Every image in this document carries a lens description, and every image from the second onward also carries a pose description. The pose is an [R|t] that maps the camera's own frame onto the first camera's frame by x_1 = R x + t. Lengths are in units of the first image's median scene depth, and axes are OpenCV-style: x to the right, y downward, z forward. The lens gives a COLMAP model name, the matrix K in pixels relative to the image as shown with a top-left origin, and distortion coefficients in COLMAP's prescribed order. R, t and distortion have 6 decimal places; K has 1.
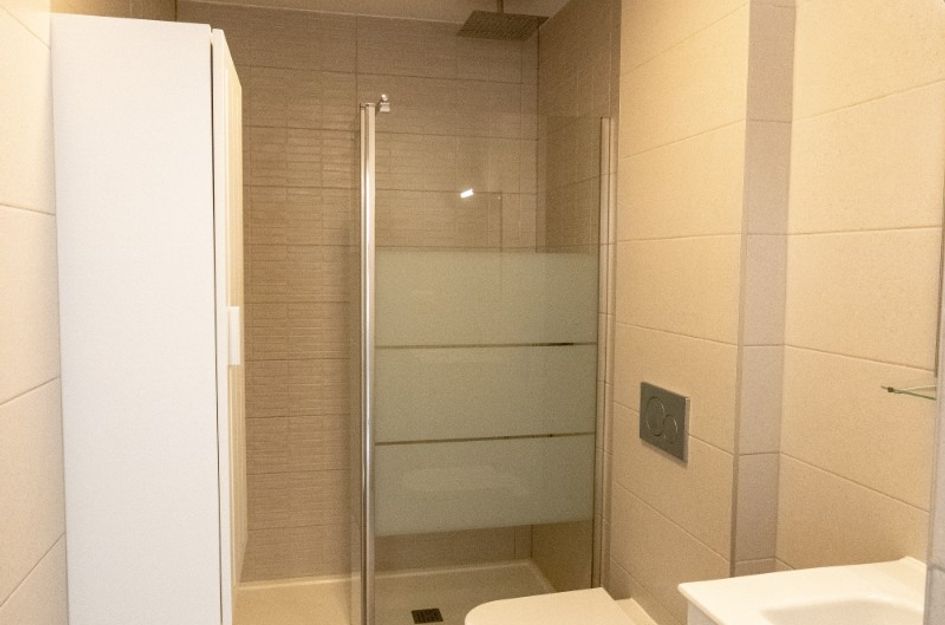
lens RADIAL K [[712.8, 0, 472.3], [0, 712.8, 328.1], [0, 0, 1]] dist [-0.033811, 0.004611]
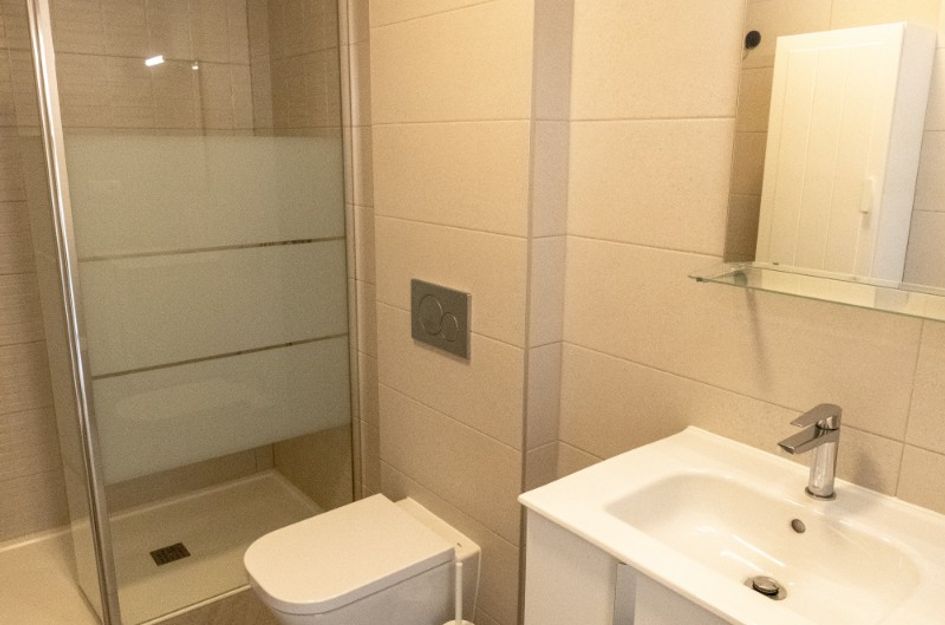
lens RADIAL K [[712.8, 0, 472.3], [0, 712.8, 328.1], [0, 0, 1]] dist [-0.033811, 0.004611]
pose [[0.901060, -0.108952, 0.419787, -0.091563], [0.037792, 0.983974, 0.174263, -0.021657], [-0.432045, -0.141157, 0.890737, 0.119322]]
